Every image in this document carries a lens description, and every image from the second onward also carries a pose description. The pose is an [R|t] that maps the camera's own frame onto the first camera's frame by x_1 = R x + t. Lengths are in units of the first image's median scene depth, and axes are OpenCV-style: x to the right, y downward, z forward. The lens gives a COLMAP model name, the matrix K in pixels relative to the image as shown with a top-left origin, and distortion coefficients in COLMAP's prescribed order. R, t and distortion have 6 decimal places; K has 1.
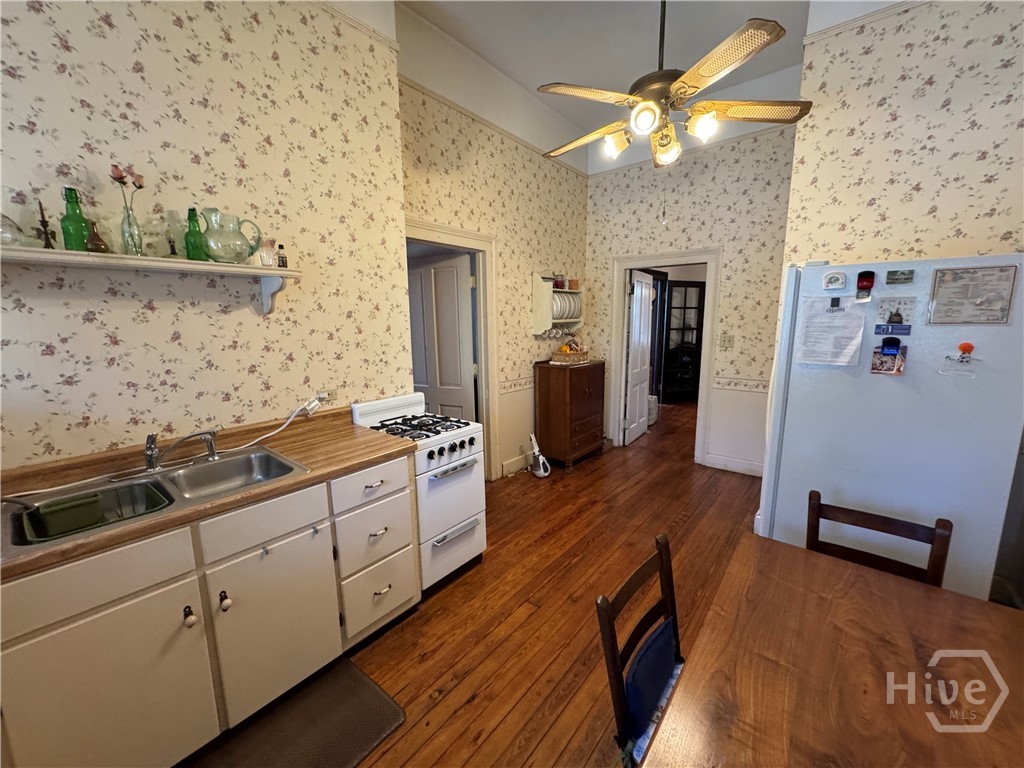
lens RADIAL K [[405.8, 0, 513.7], [0, 405.8, 385.7], [0, 0, 1]] dist [-0.003339, -0.000430]
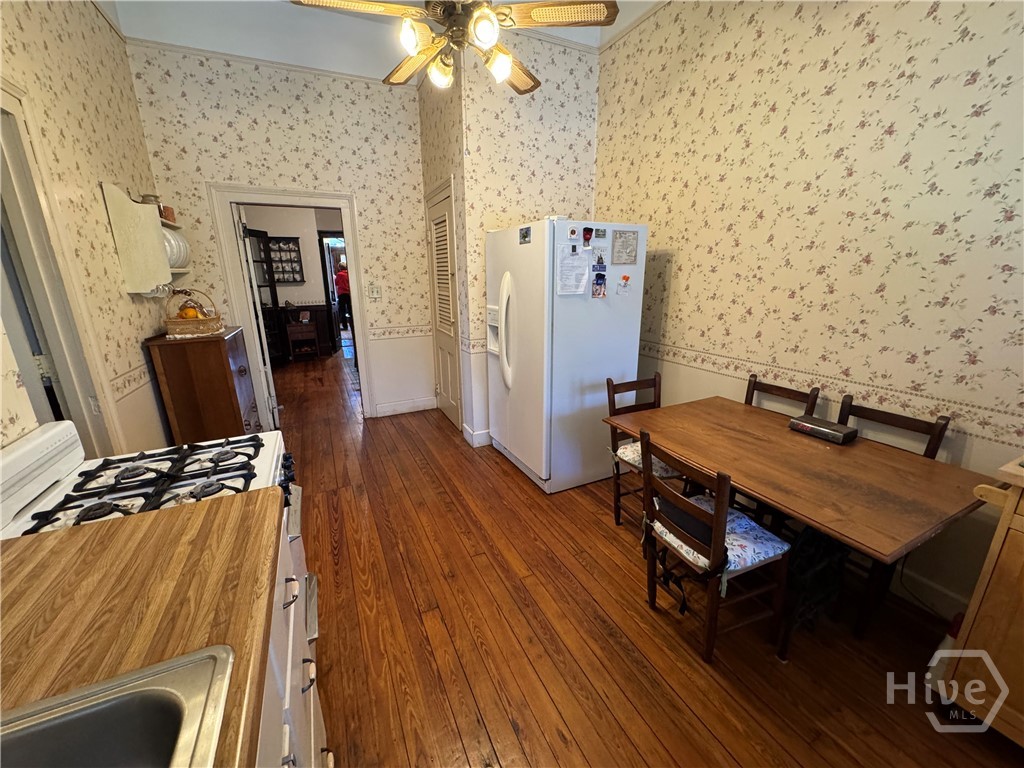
lens RADIAL K [[405.8, 0, 512.8], [0, 405.8, 383.6], [0, 0, 1]] dist [-0.003339, -0.000430]
pose [[0.424828, -0.233721, 0.874583, -0.582232], [0.158132, 0.970403, 0.182515, -0.038072], [-0.891356, 0.060762, 0.449213, 0.532569]]
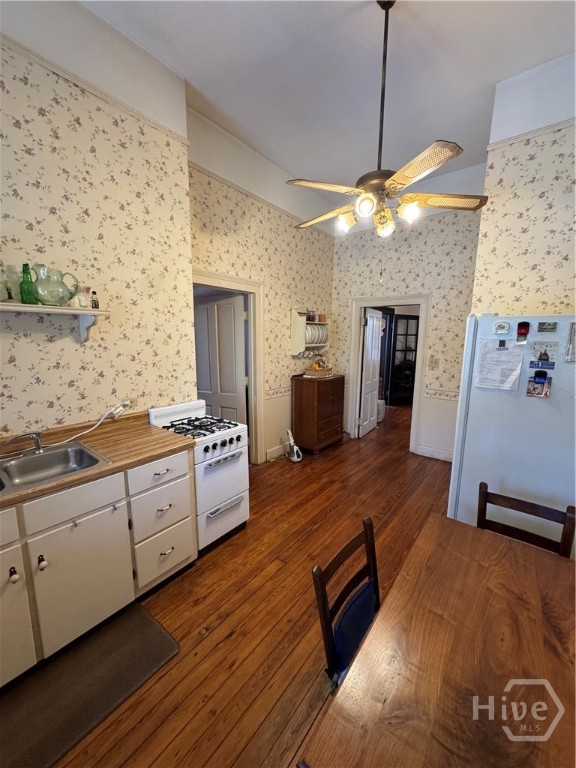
lens RADIAL K [[304.4, 0, 289.3], [0, 304.4, 385.8], [0, 0, 1]] dist [-0.003339, -0.000430]
pose [[0.999665, 0.015630, 0.020638, 0.051222], [-0.015527, 0.999866, -0.005141, -0.042349], [-0.020716, 0.004818, 0.999774, -0.010281]]
